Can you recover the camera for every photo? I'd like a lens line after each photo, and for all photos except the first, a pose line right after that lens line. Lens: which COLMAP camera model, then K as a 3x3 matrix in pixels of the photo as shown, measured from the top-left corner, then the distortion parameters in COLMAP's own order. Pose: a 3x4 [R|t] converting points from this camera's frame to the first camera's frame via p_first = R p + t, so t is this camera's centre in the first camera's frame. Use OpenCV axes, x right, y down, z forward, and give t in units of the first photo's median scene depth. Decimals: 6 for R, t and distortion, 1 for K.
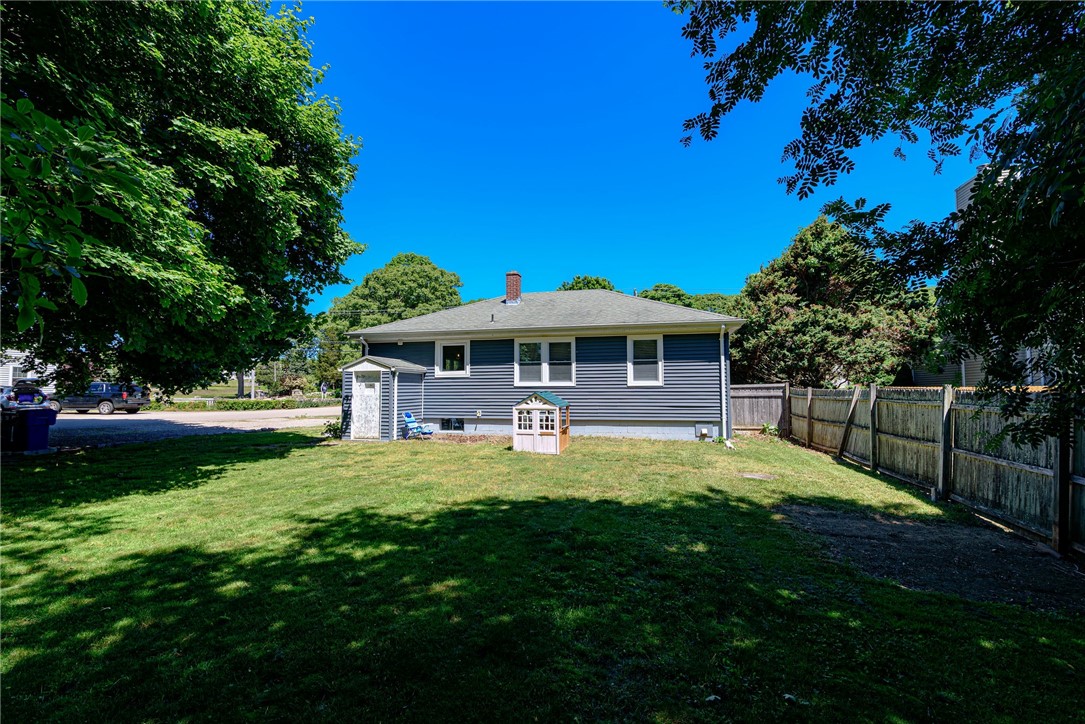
lens RADIAL K [[487.7, 0, 542.9], [0, 487.7, 341.4], [0, 0, 1]] dist [0.014707, 0.000074]
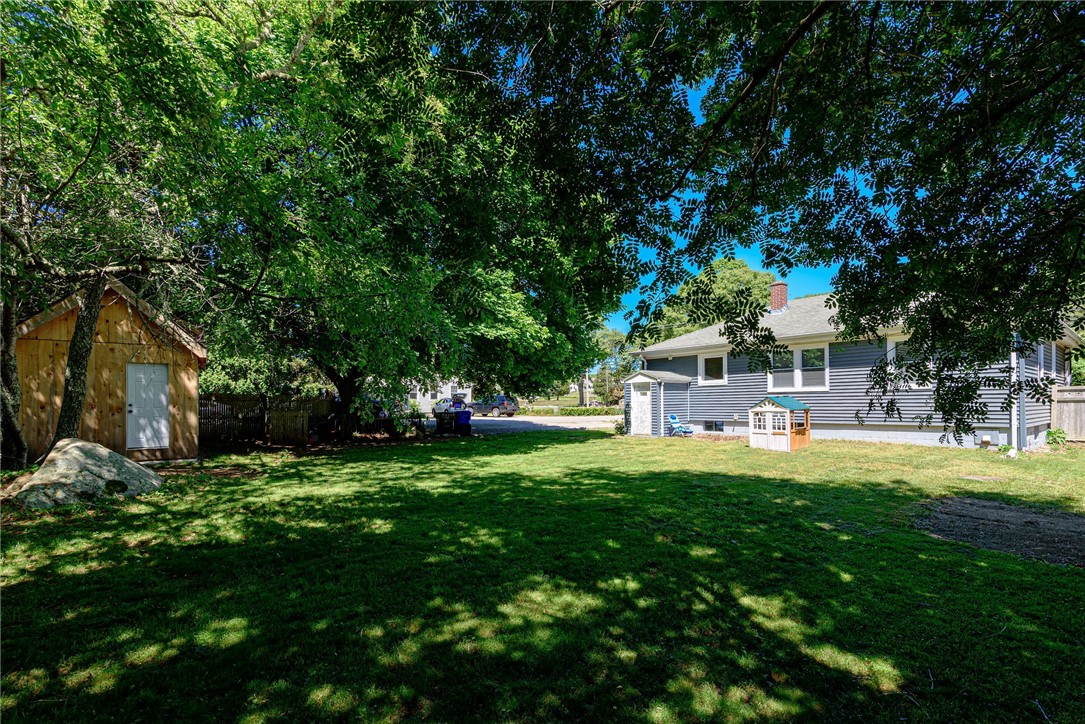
lens RADIAL K [[509.6, 0, 542.5], [0, 509.6, 362.0], [0, 0, 1]] dist [0.000462, 0.000171]
pose [[0.801994, -0.053094, -0.594968, 0.227410], [0.067505, 0.997717, 0.001959, -0.011721], [0.593505, -0.041734, 0.803747, -0.214193]]
